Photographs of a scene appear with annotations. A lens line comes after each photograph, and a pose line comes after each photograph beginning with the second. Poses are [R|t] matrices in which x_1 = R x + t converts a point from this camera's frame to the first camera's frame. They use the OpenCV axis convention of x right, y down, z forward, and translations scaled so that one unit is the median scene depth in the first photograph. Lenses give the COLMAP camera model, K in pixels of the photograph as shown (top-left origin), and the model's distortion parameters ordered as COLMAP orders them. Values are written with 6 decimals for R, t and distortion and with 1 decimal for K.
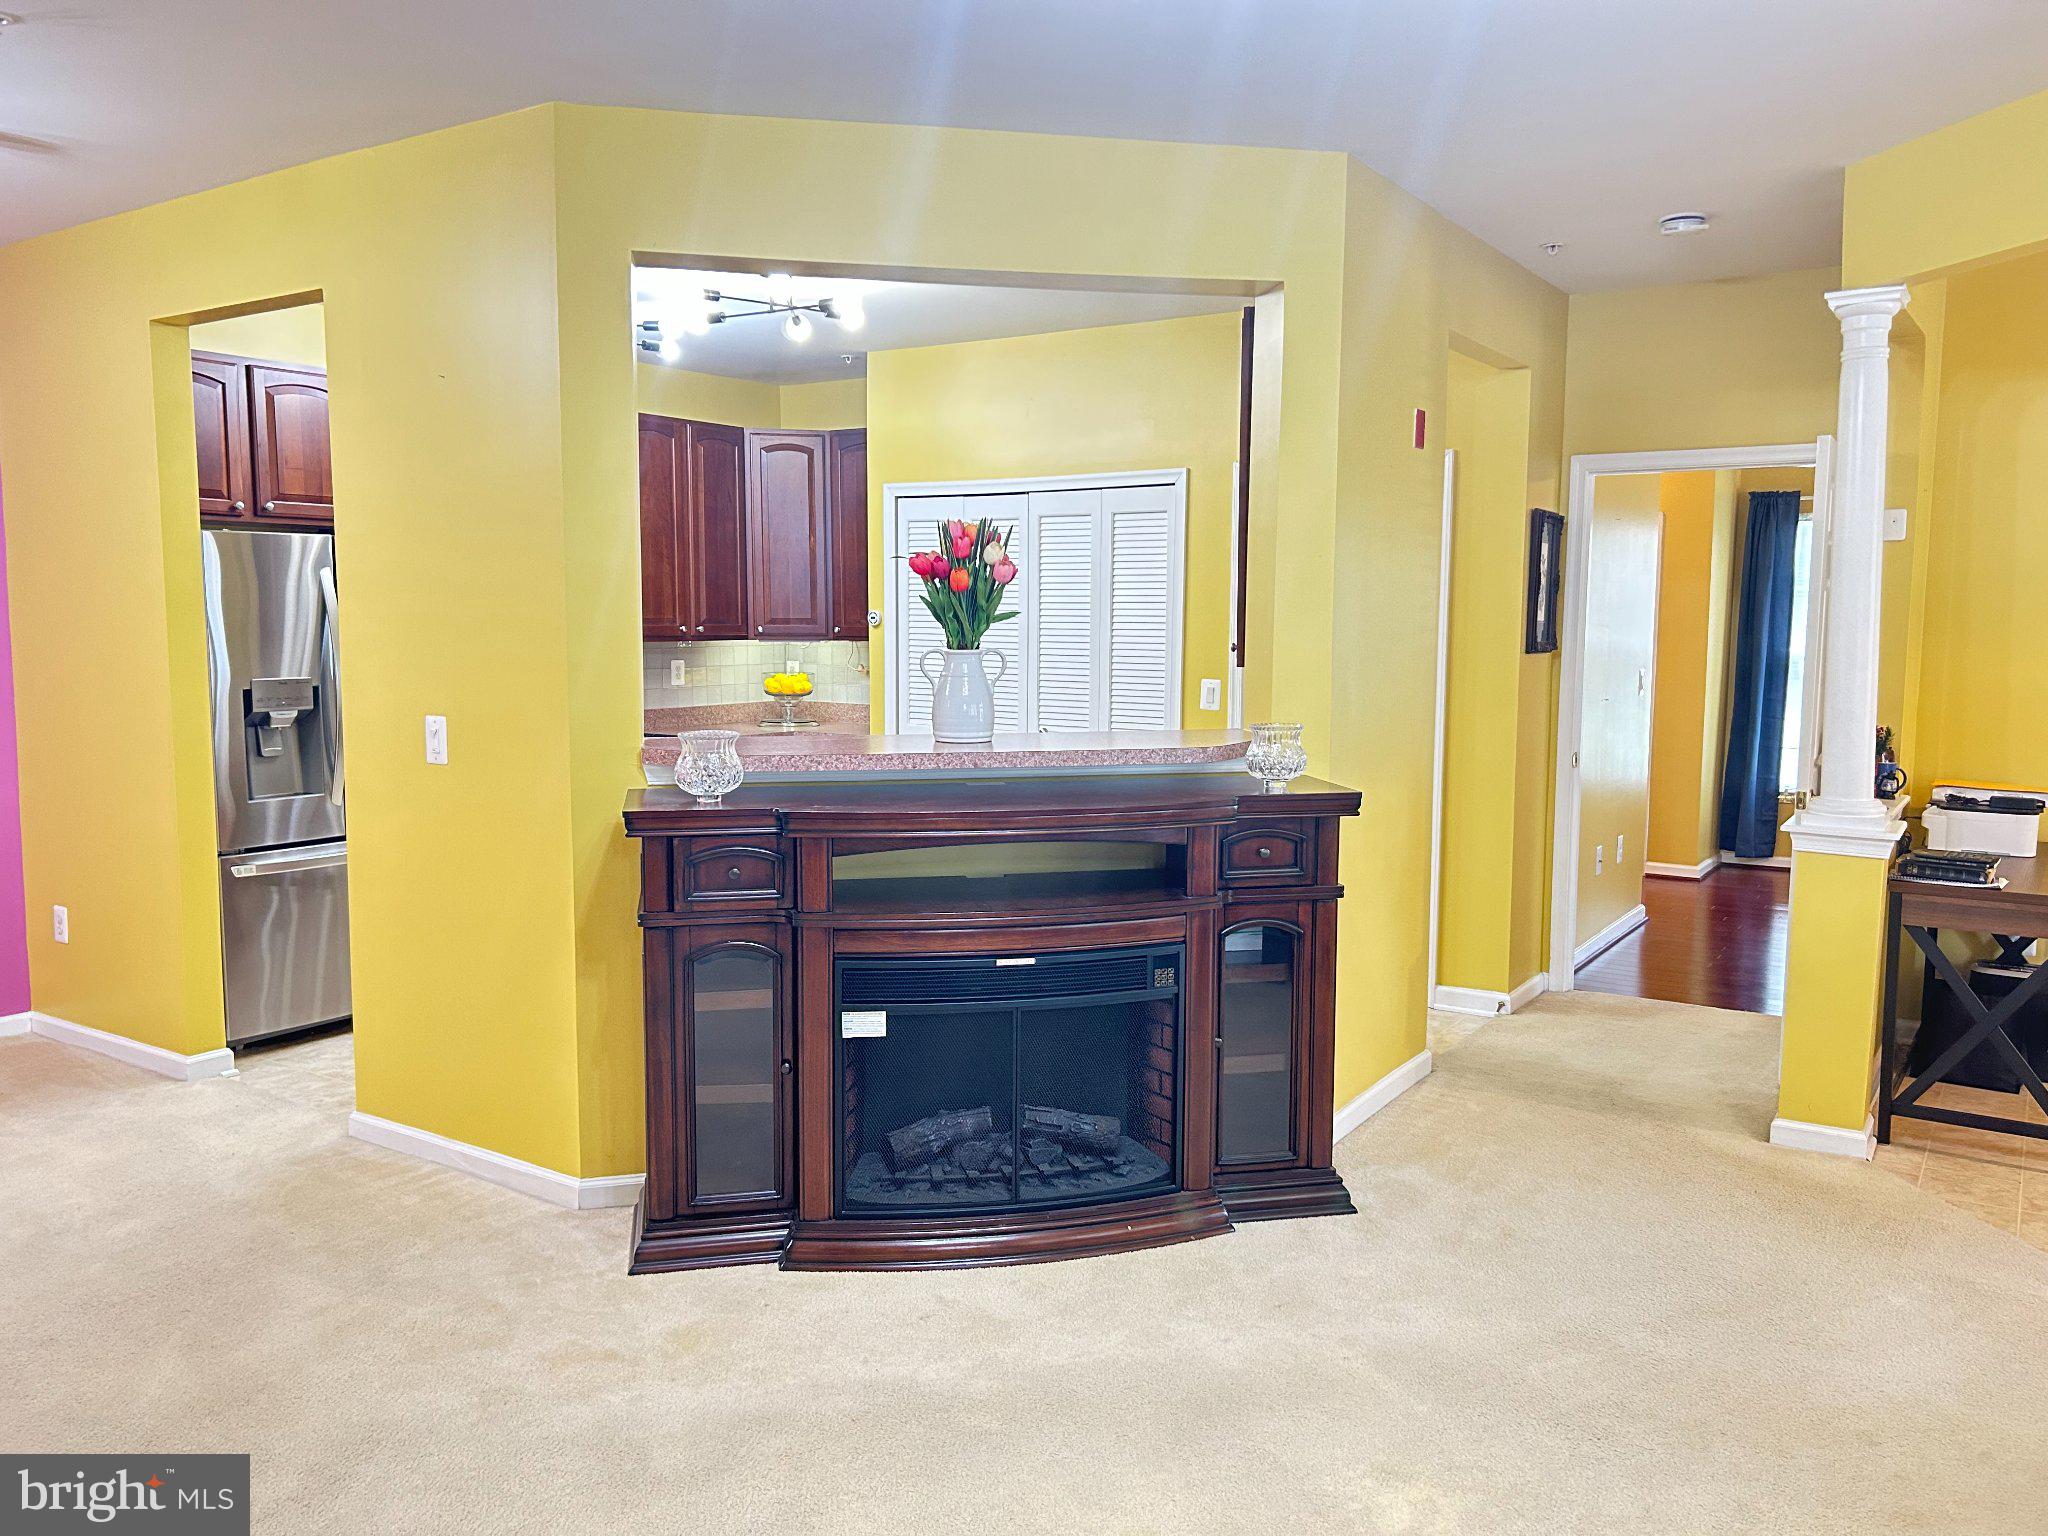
lens RADIAL K [[1530.7, 0, 1029.8], [0, 1530.7, 774.6], [0, 0, 1]] dist [0.056765, -0.070994]
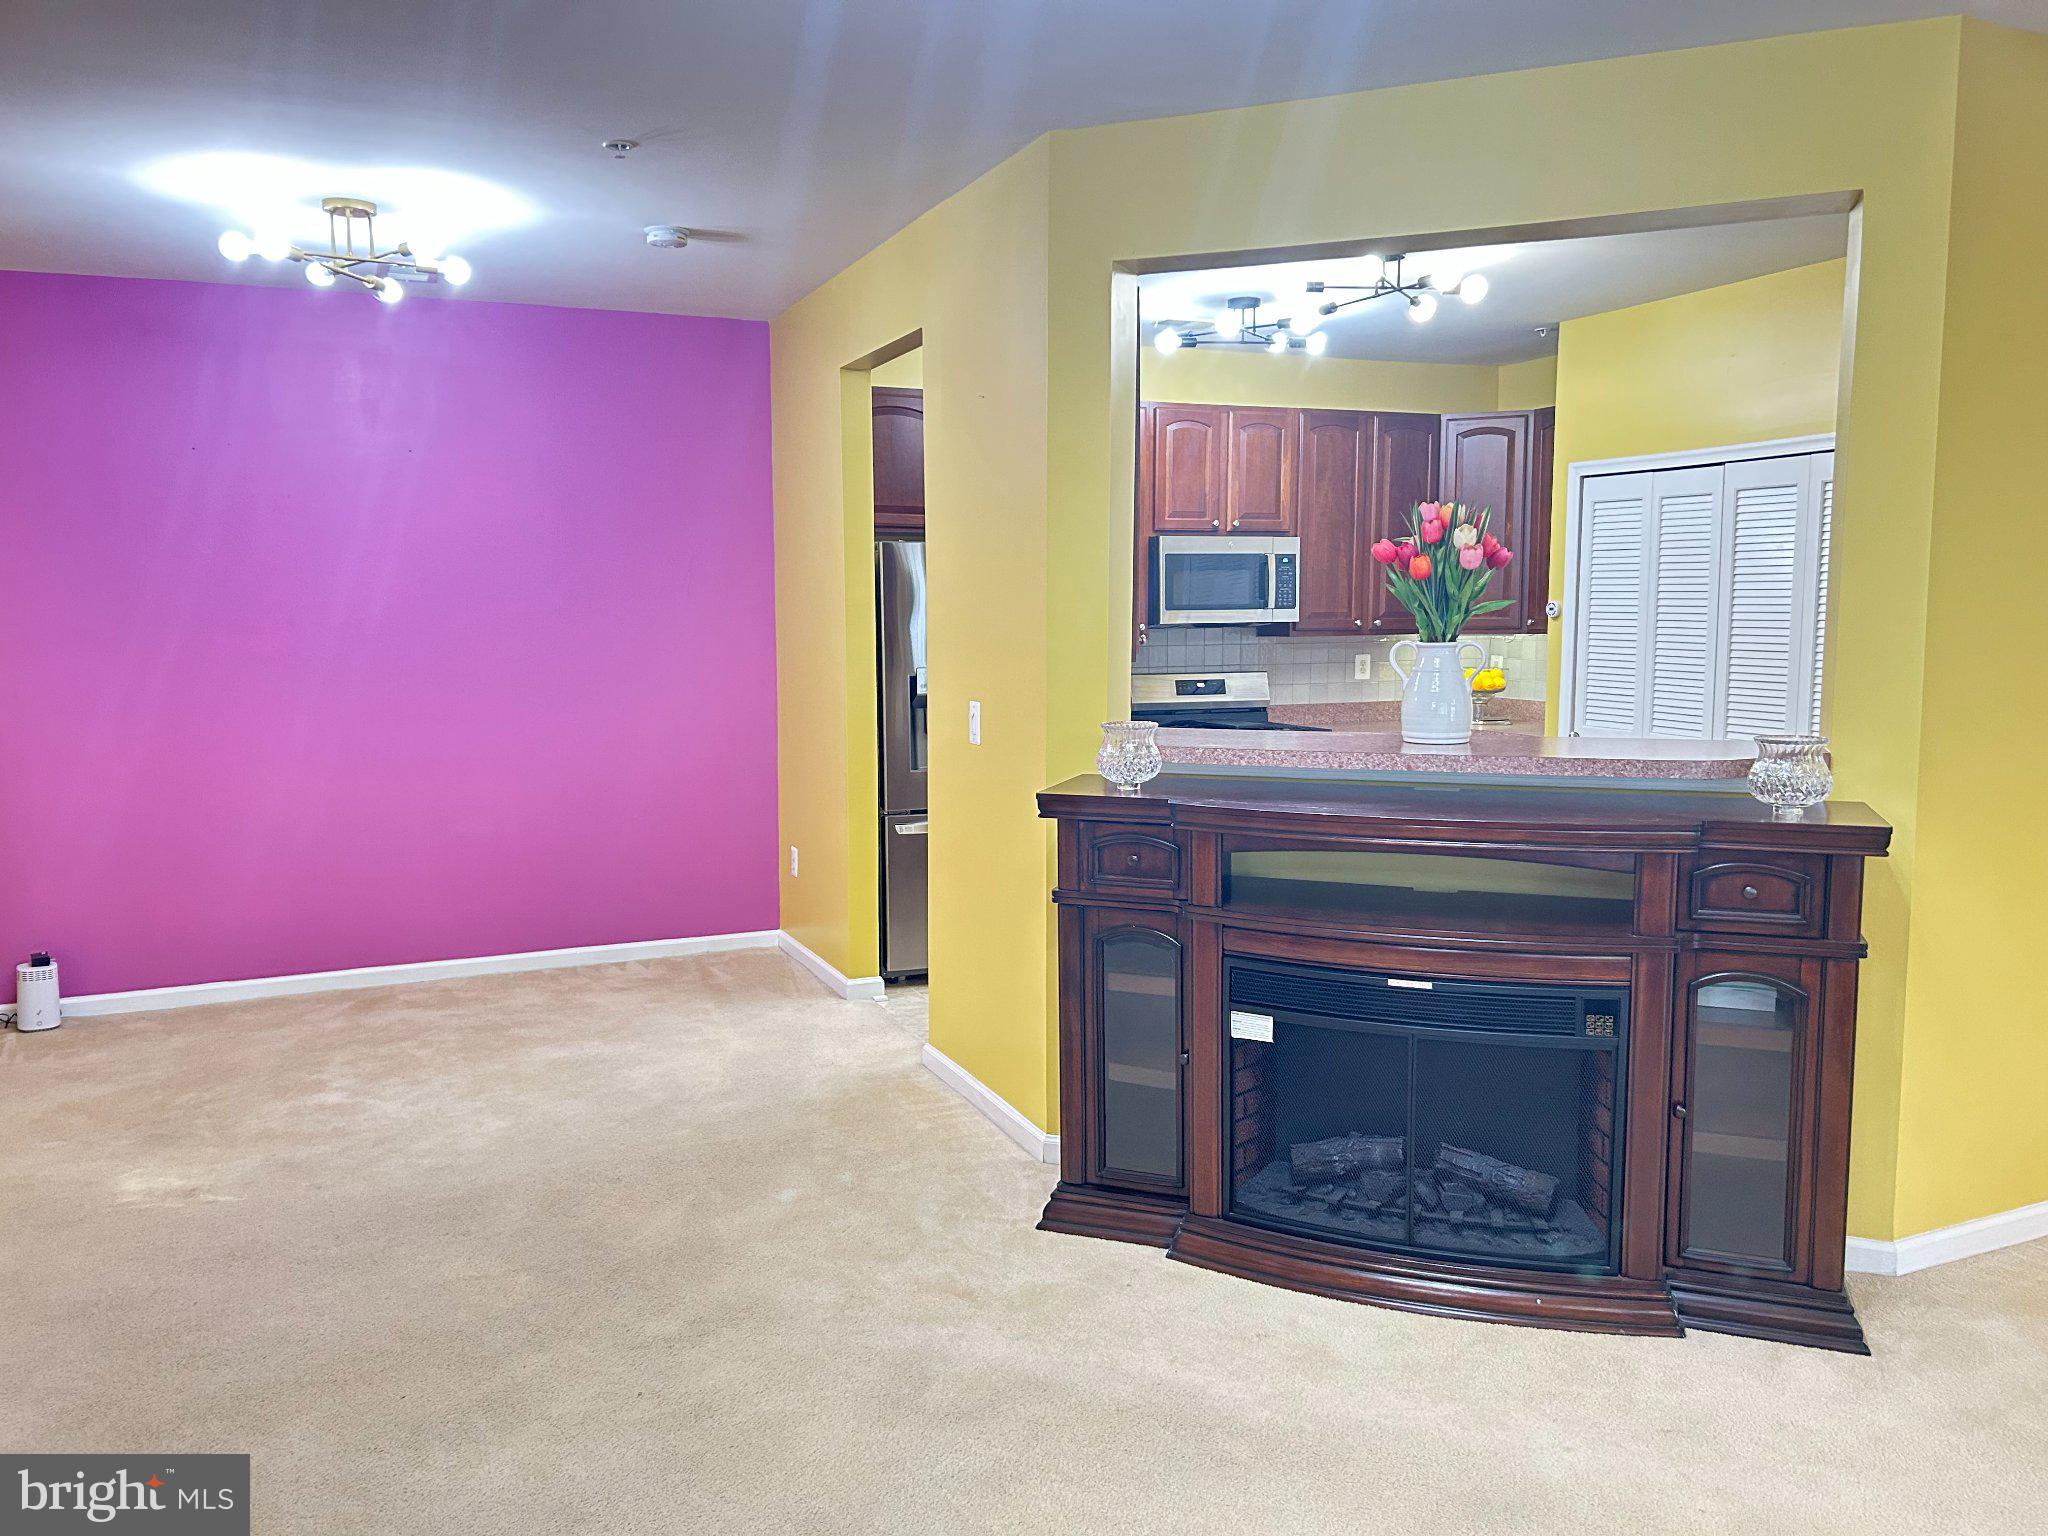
lens RADIAL K [[1530.7, 0, 1022.9], [0, 1530.7, 777.5], [0, 0, 1]] dist [0.056765, -0.070994]
pose [[0.838393, 0.053360, -0.542448, 0.266556], [-0.050572, 0.998519, 0.020061, -0.007104], [0.542715, 0.010614, 0.839850, 0.090861]]
